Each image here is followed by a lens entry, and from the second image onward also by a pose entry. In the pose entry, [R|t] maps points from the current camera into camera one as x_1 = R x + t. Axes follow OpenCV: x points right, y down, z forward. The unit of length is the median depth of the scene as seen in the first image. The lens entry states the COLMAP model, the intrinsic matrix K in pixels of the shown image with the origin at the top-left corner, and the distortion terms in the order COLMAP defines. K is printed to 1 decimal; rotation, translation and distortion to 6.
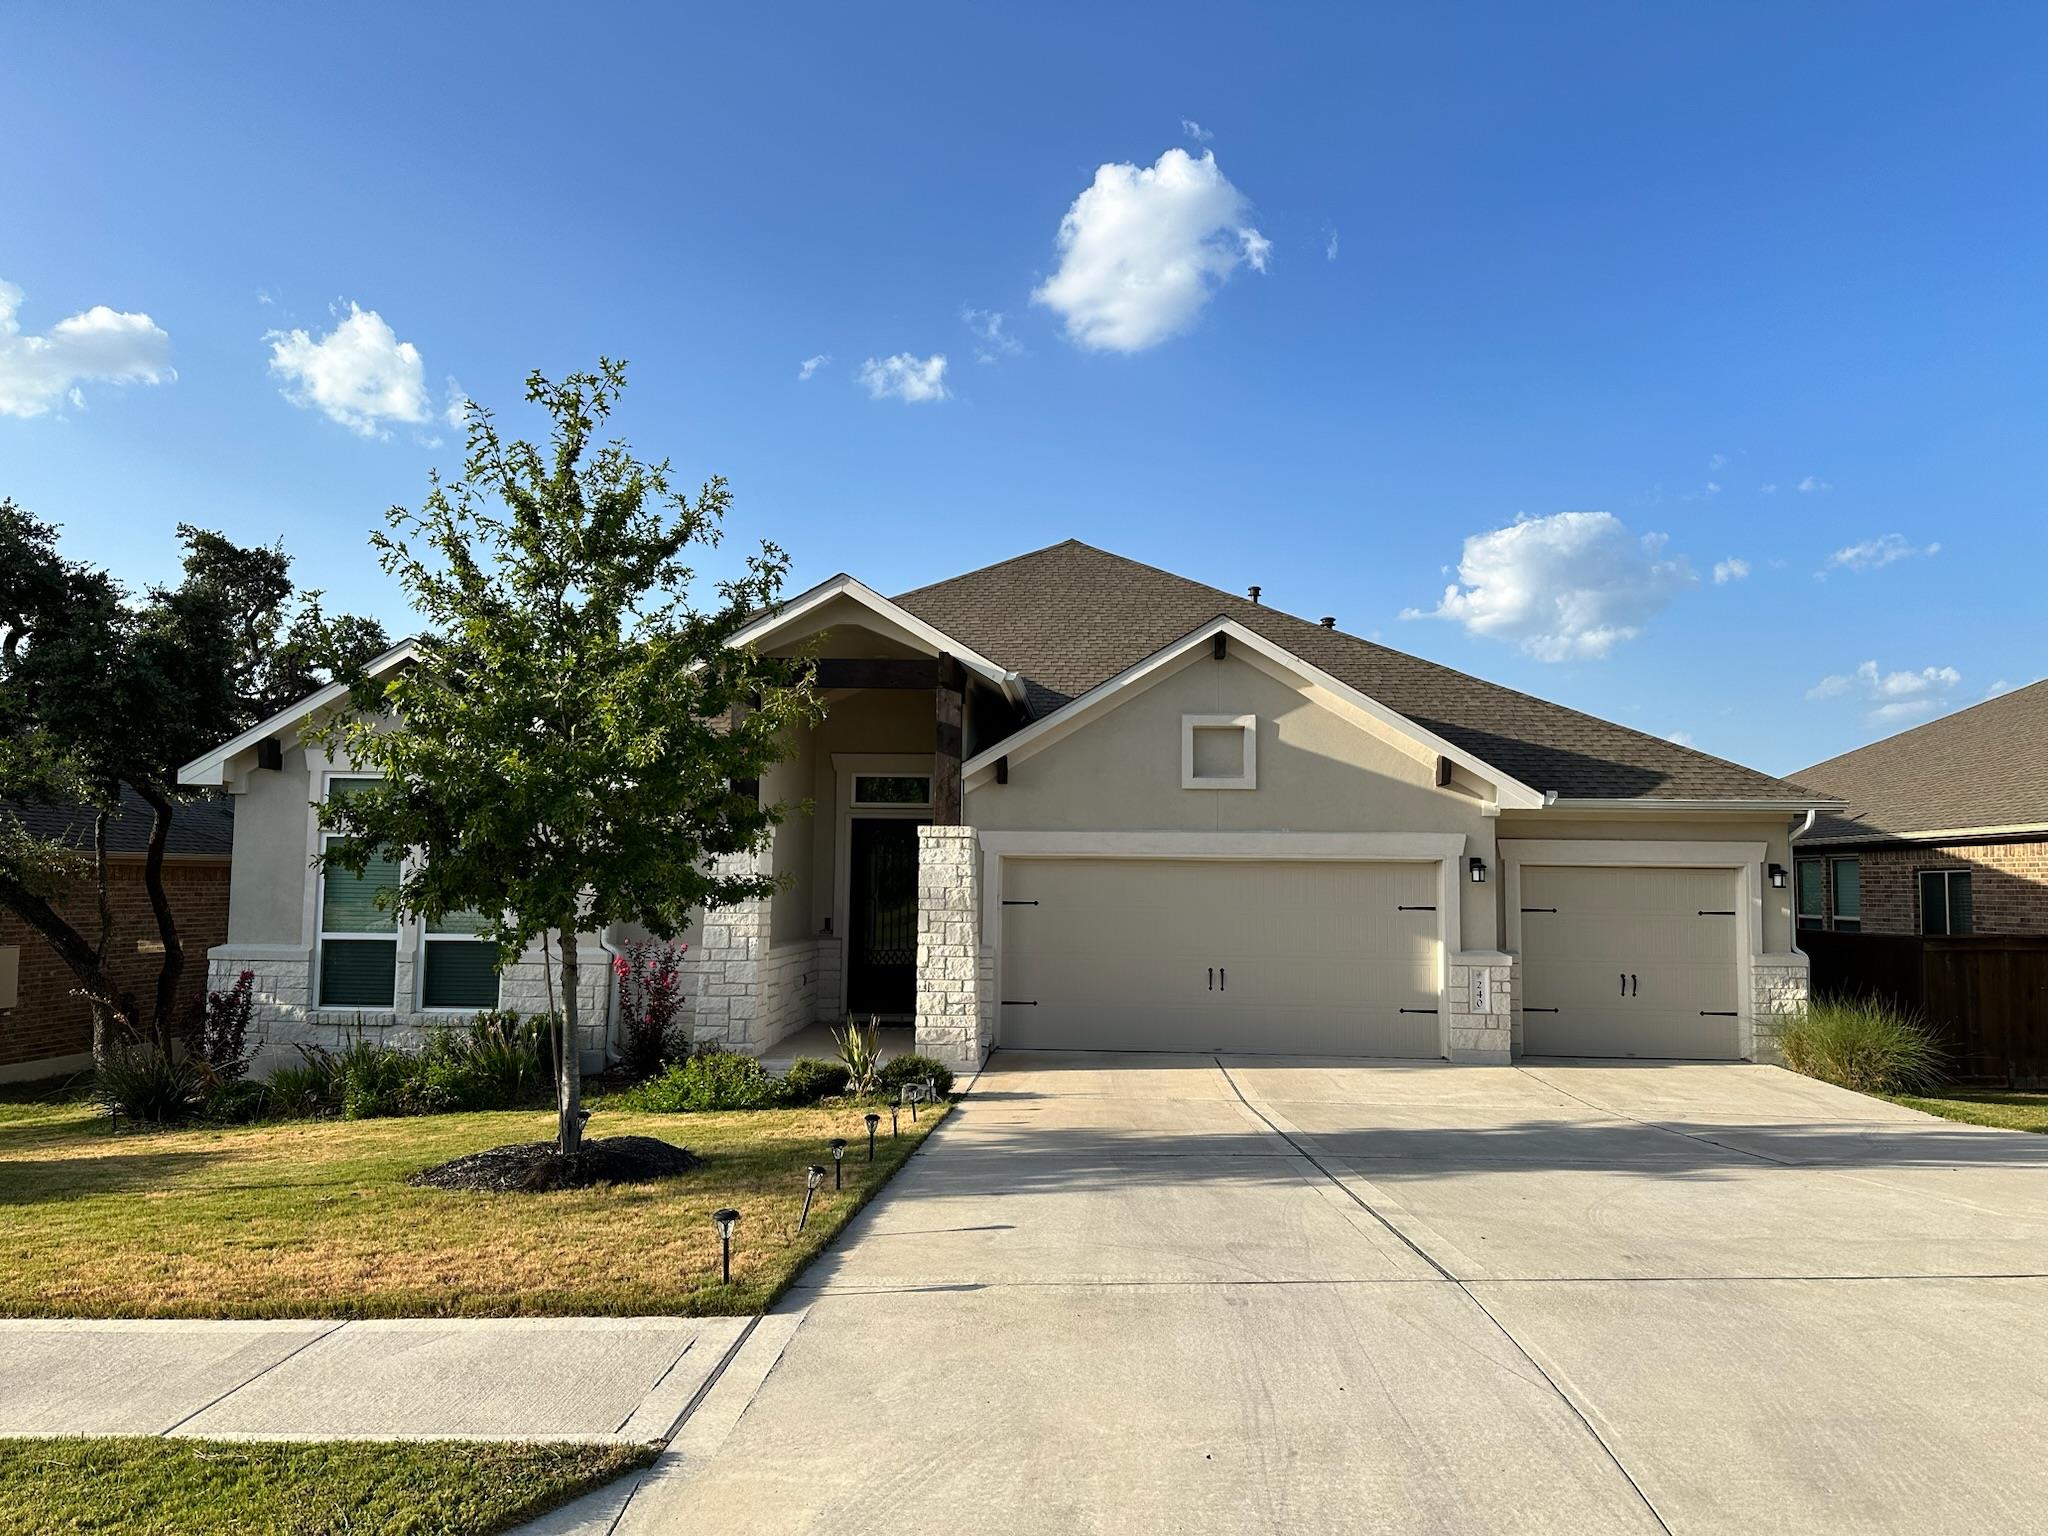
lens RADIAL K [[1467.8, 0, 1025.1], [0, 1467.8, 761.7], [0, 0, 1]] dist [0.063061, -0.056660]
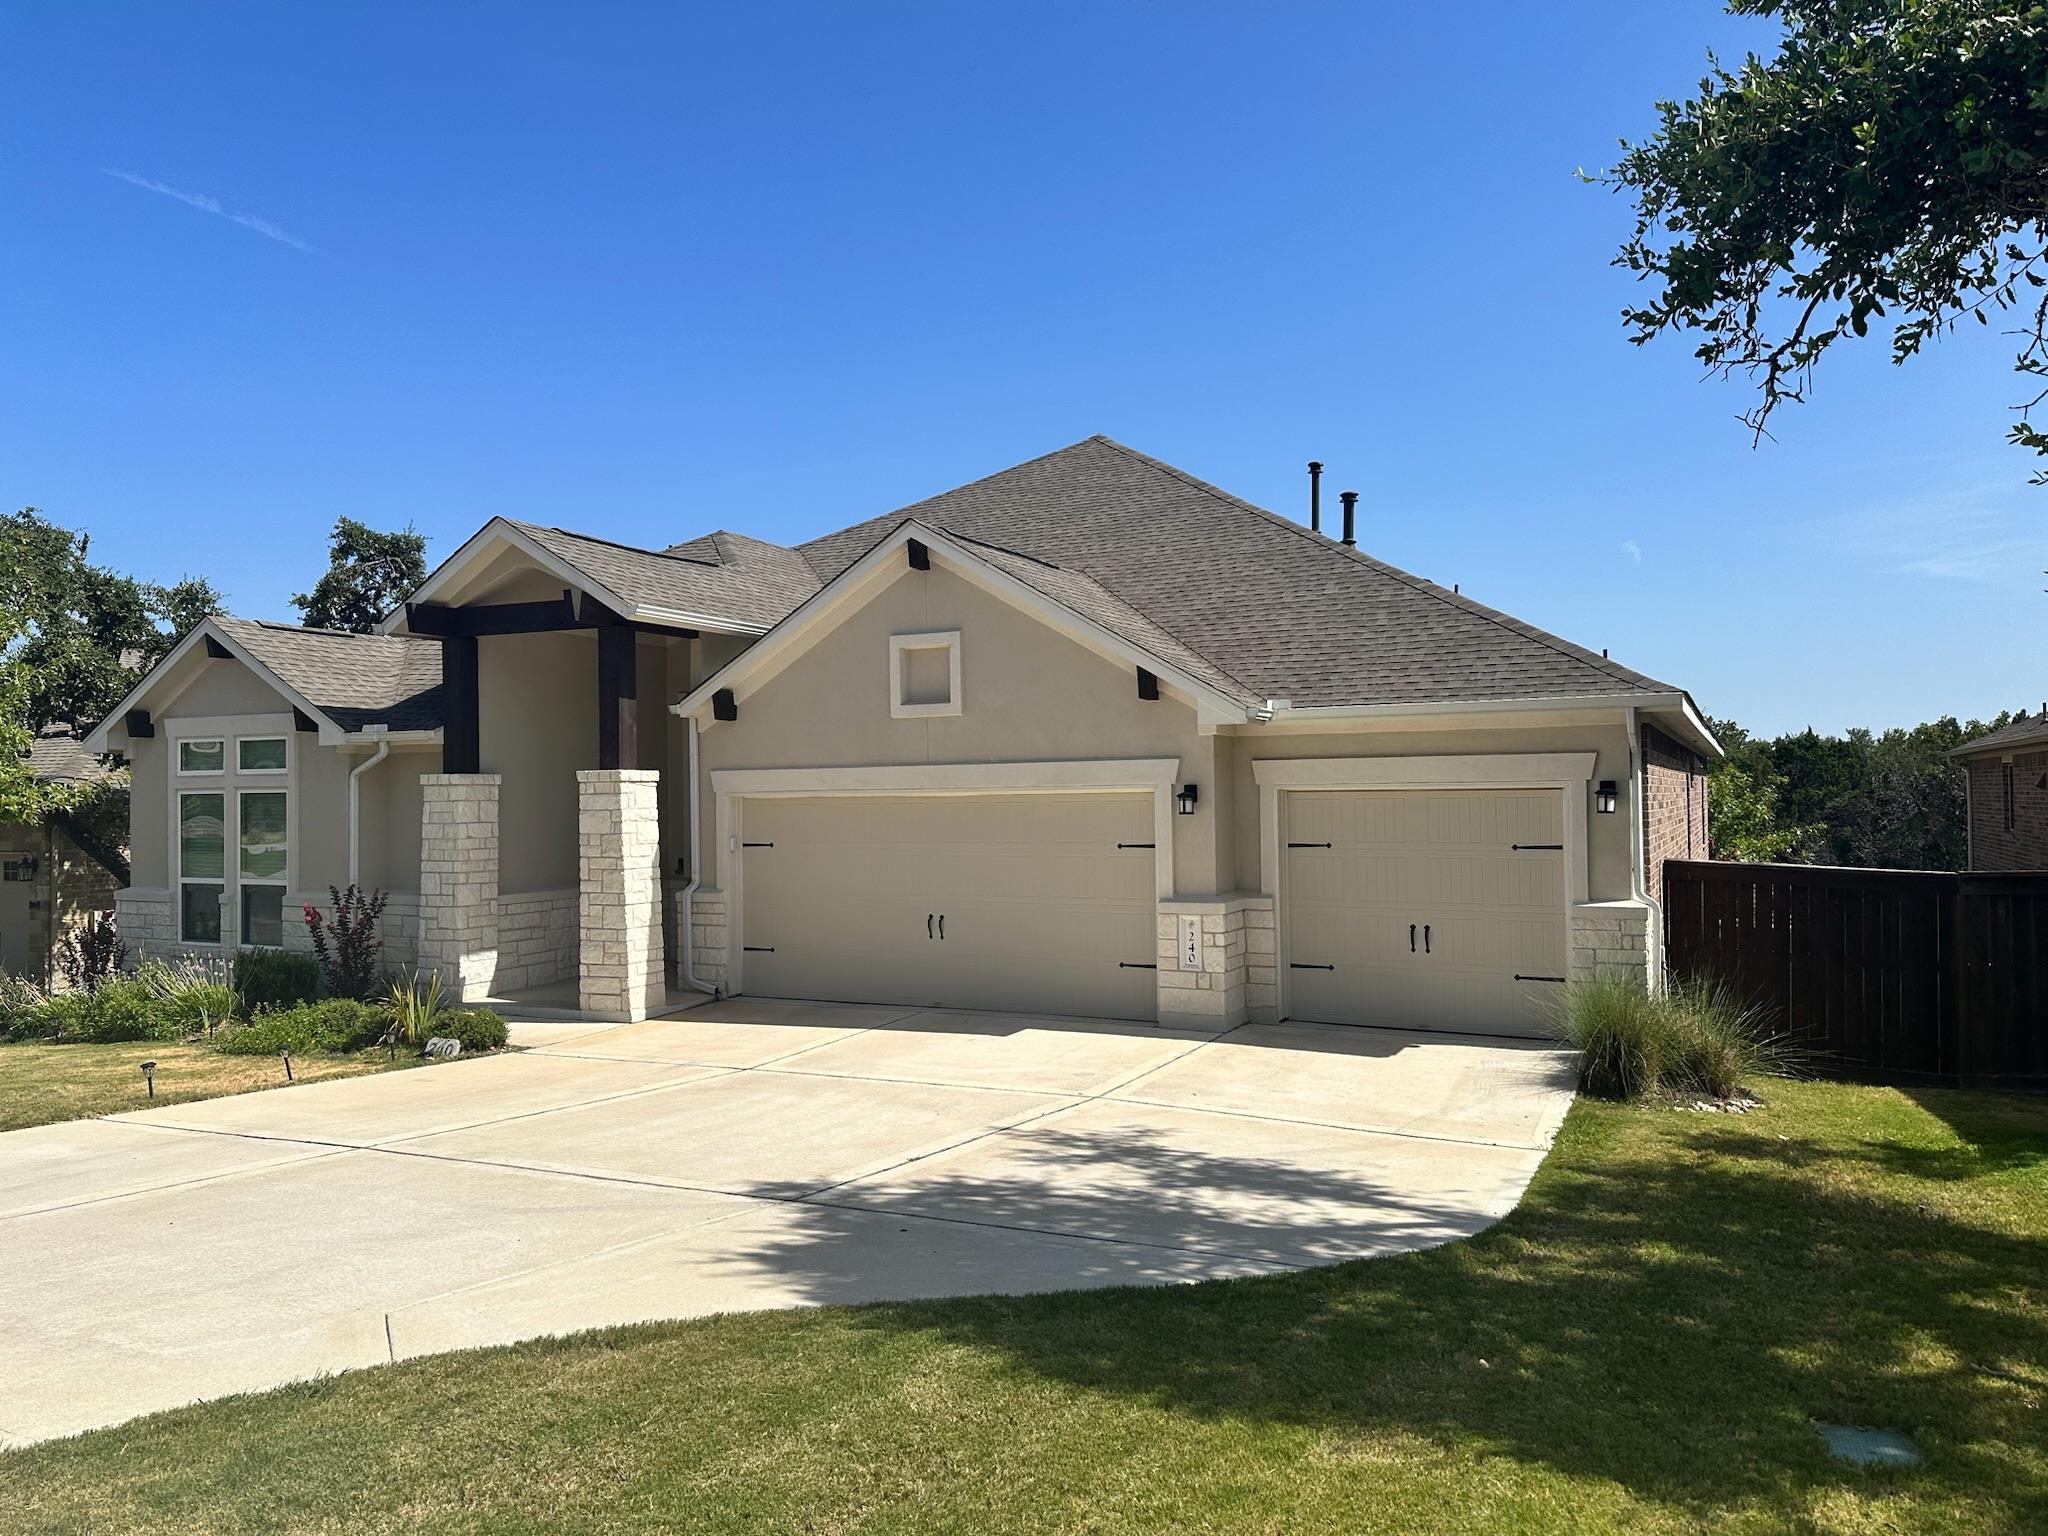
lens RADIAL K [[1467.8, 0, 1014.9], [0, 1467.8, 757.9], [0, 0, 1]] dist [0.063061, -0.056660]
pose [[0.914072, -0.032489, -0.404248, 0.564538], [0.056832, 0.997212, 0.048364, 0.003319], [0.401549, -0.067182, 0.913370, 0.206665]]
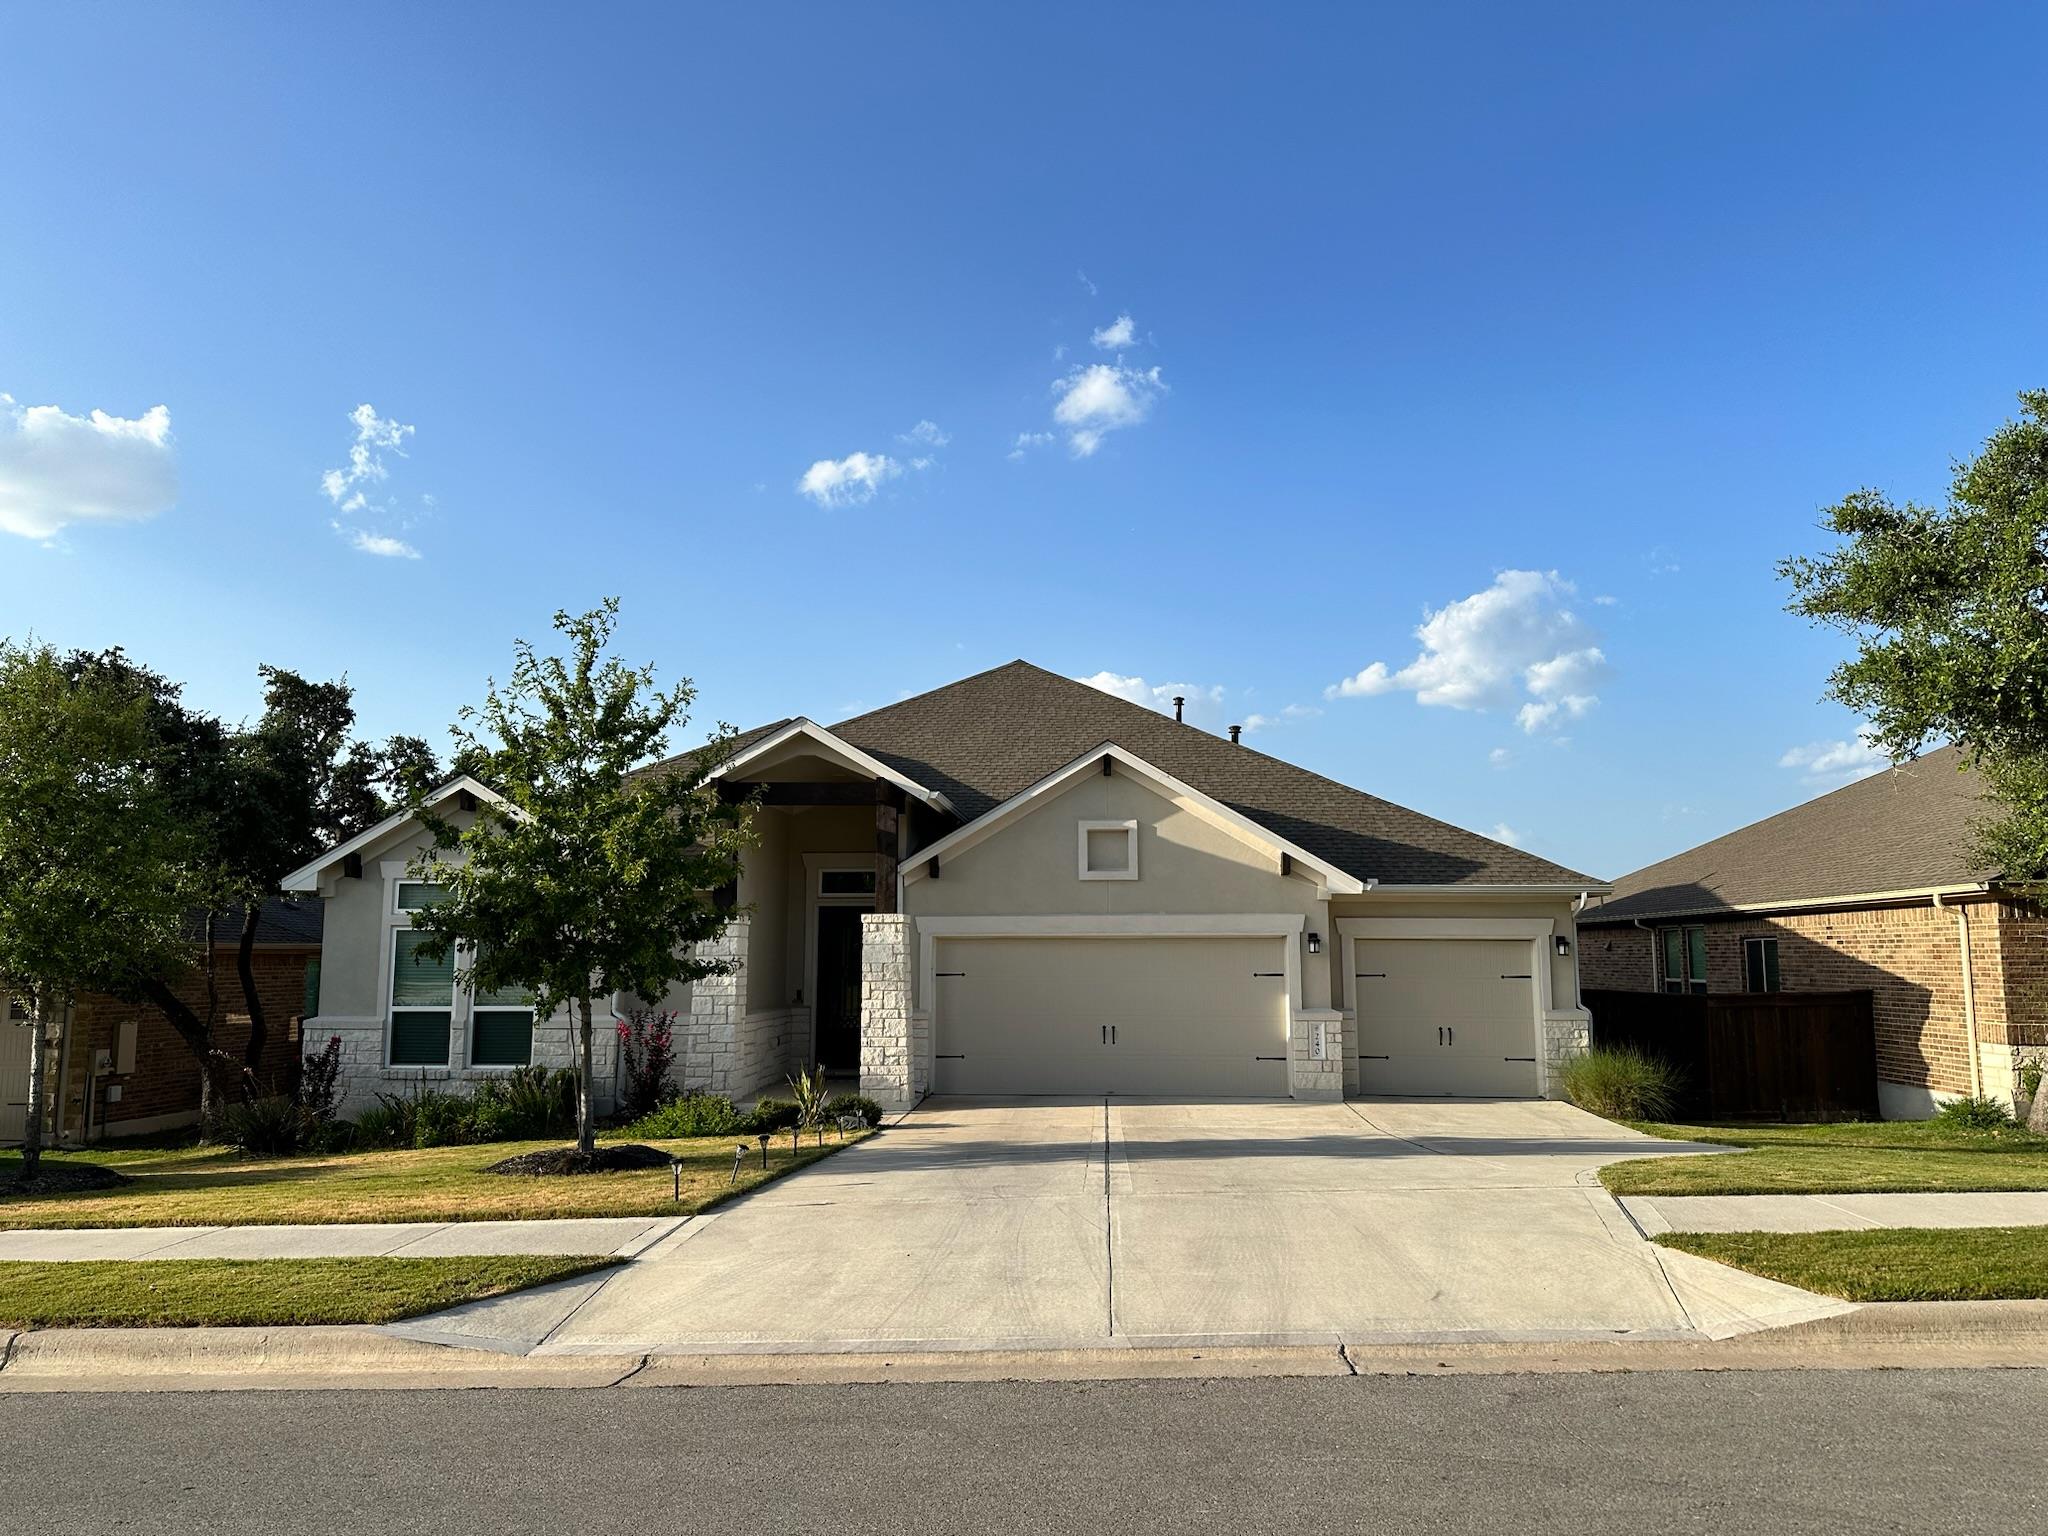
lens RADIAL K [[1467.8, 0, 1013.9], [0, 1467.8, 776.1], [0, 0, 1]] dist [0.063061, -0.056660]
pose [[0.999714, -0.014804, -0.018762, 0.079914], [0.014058, 0.999128, -0.039309, -0.022793], [0.019328, 0.039034, 0.999051, -0.251737]]
